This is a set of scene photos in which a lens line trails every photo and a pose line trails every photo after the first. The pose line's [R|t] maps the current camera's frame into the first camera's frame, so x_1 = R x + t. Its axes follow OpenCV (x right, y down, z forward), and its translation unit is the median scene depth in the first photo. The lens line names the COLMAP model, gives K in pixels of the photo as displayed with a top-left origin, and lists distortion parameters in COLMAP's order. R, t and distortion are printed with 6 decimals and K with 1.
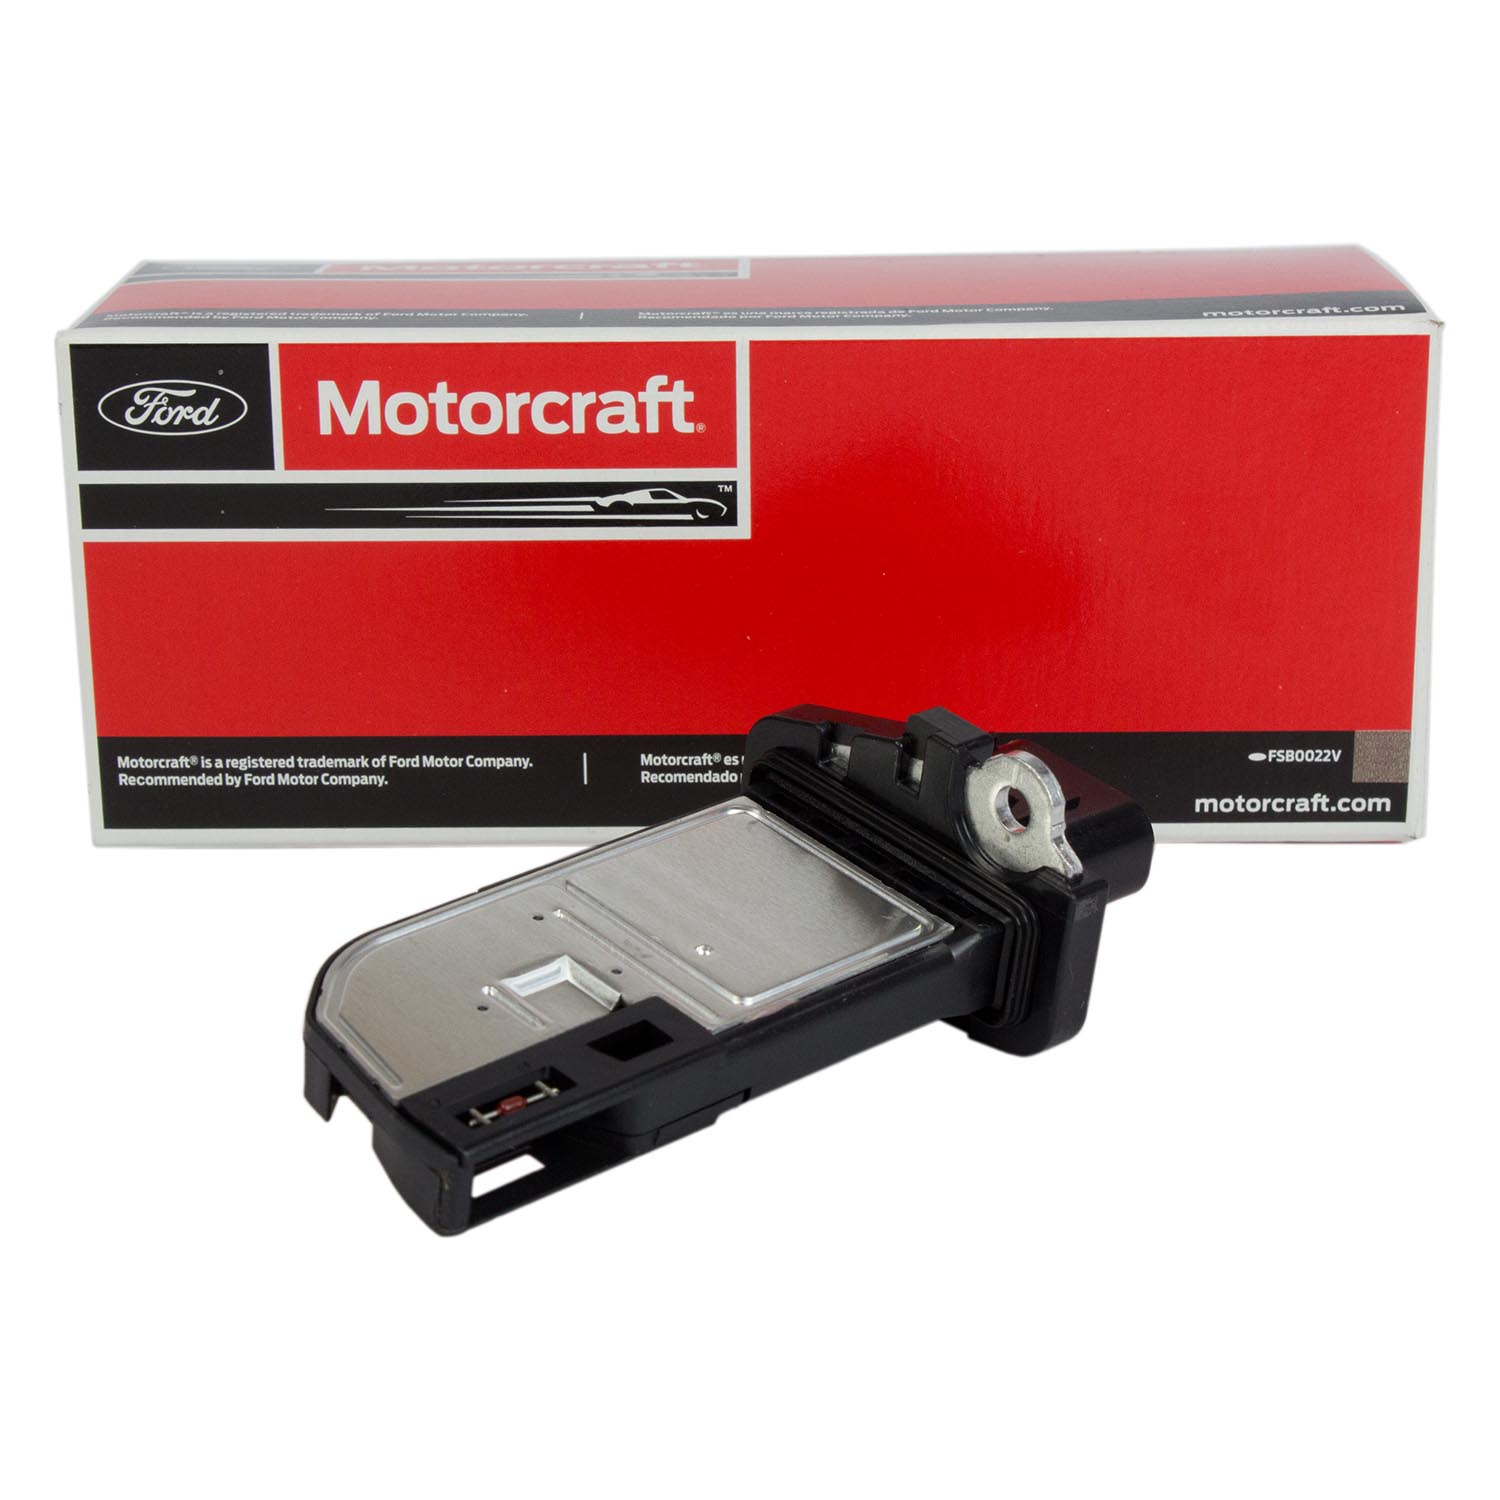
lens RADIAL K [[4980.1, 0, 749.3], [0, 4980.1, 747.3], [0, 0, 1]] dist [0.095948, 0.000000]
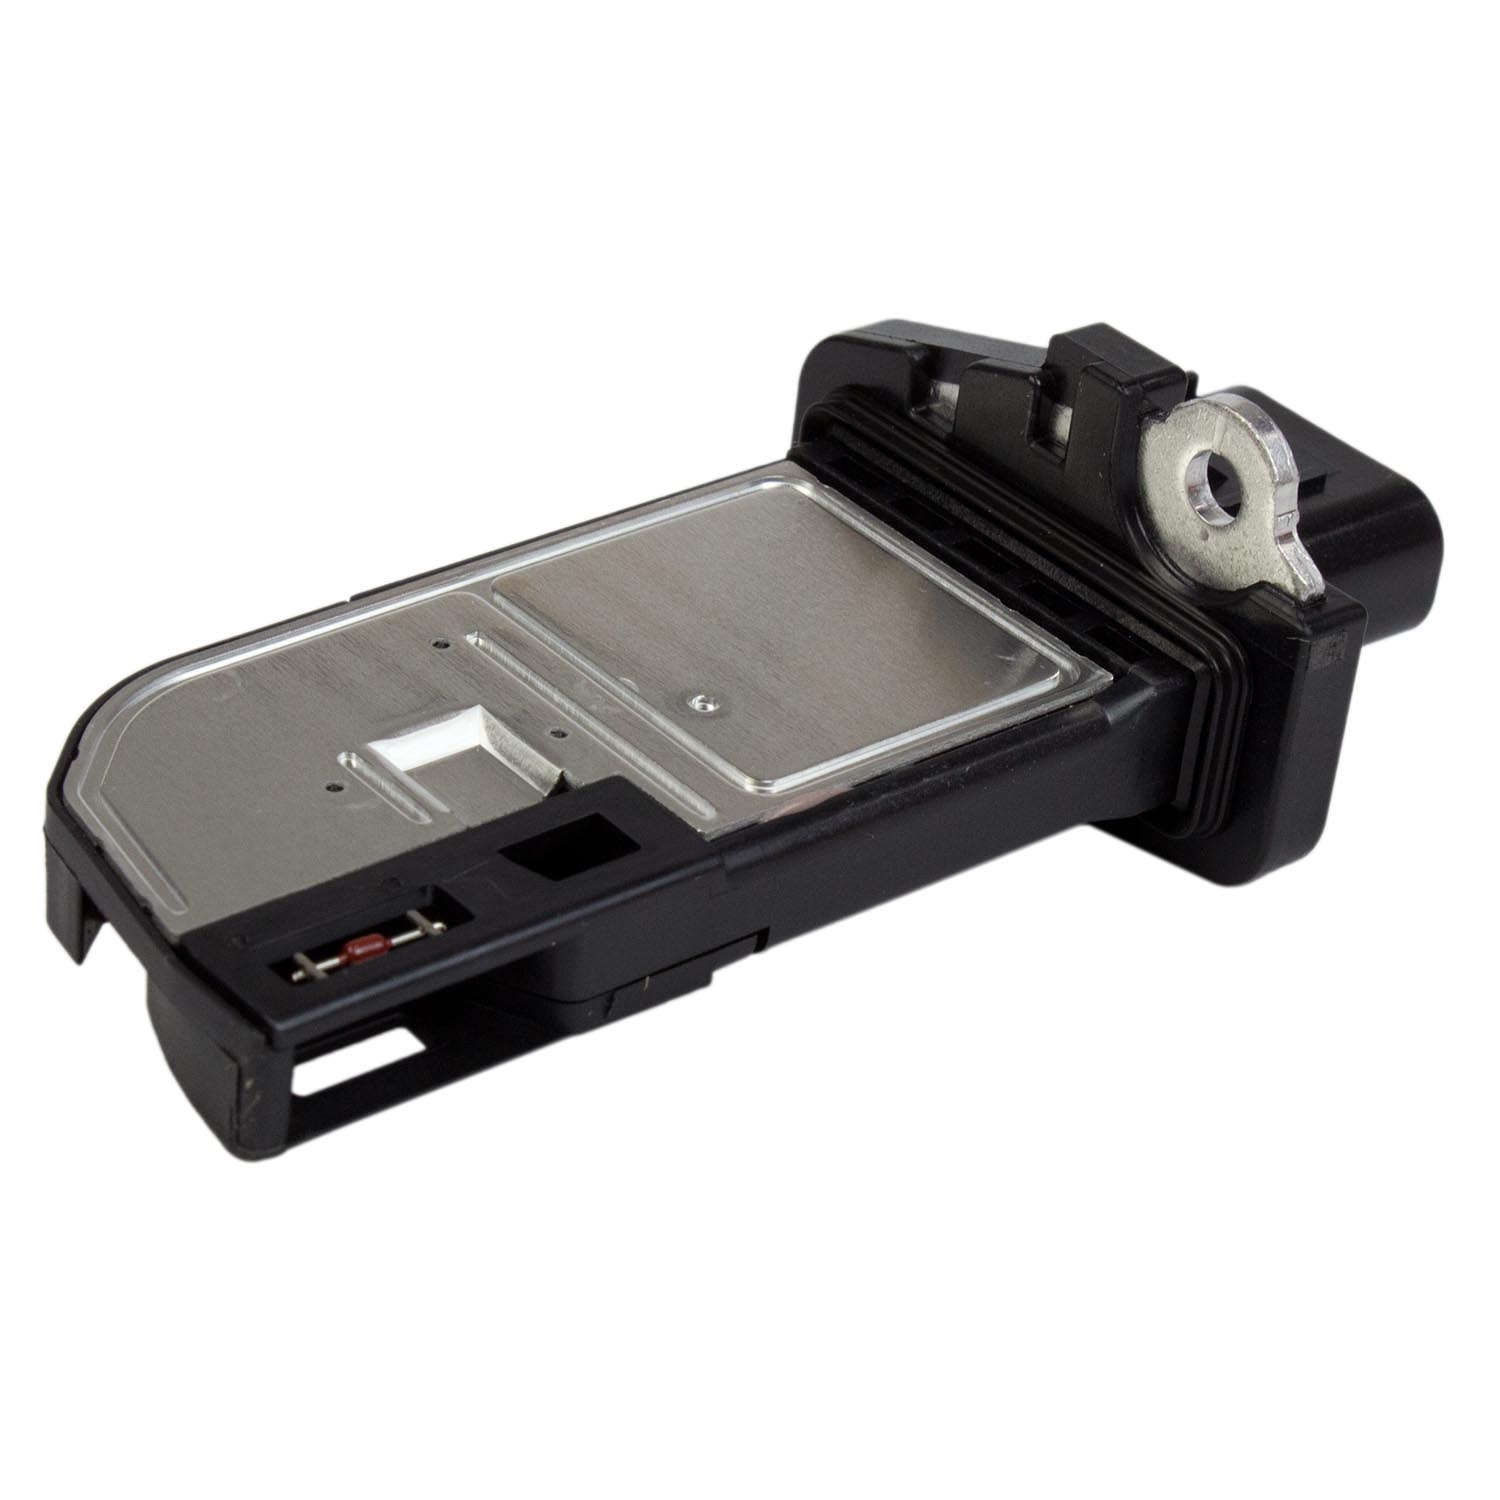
lens RADIAL K [[4980.1, 0, 748.8], [0, 4980.1, 753.7], [0, 0, 1]] dist [0.095948, 0.000000]
pose [[0.998081, 0.025539, -0.056403, 0.031545], [-0.022775, 0.998534, 0.049110, 0.016608], [0.057575, -0.047732, 0.997200, 0.384107]]
